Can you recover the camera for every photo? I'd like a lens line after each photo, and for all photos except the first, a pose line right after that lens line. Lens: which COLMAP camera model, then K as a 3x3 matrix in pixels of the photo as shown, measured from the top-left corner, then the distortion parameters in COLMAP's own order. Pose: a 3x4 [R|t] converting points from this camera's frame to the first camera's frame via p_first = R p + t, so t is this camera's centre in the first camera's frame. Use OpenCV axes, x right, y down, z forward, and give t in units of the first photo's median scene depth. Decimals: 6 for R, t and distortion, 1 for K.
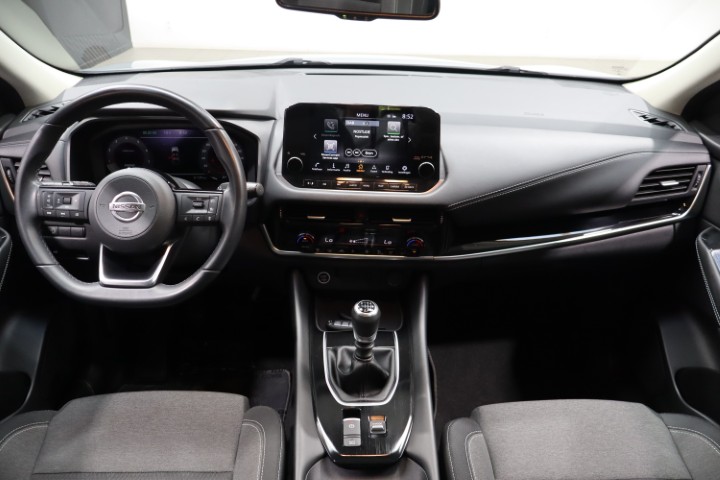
lens RADIAL K [[624.2, 0, 360.0], [0, 624.2, 240.0], [0, 0, 1]] dist [-0.003973, -0.000211]
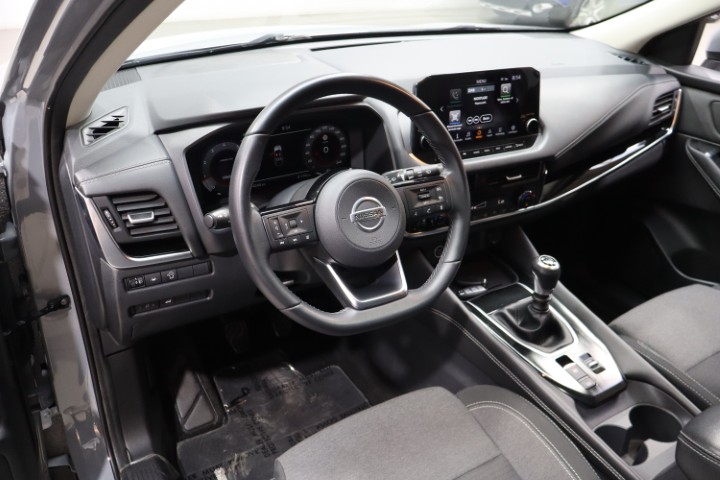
lens RADIAL K [[624.2, 0, 360.0], [0, 624.2, 240.0], [0, 0, 1]] dist [-0.003973, -0.000211]
pose [[0.859839, -0.233672, 0.453955, -0.675880], [0.210735, 0.972278, 0.101322, -0.093367], [-0.465046, 0.008543, 0.885245, 0.199217]]
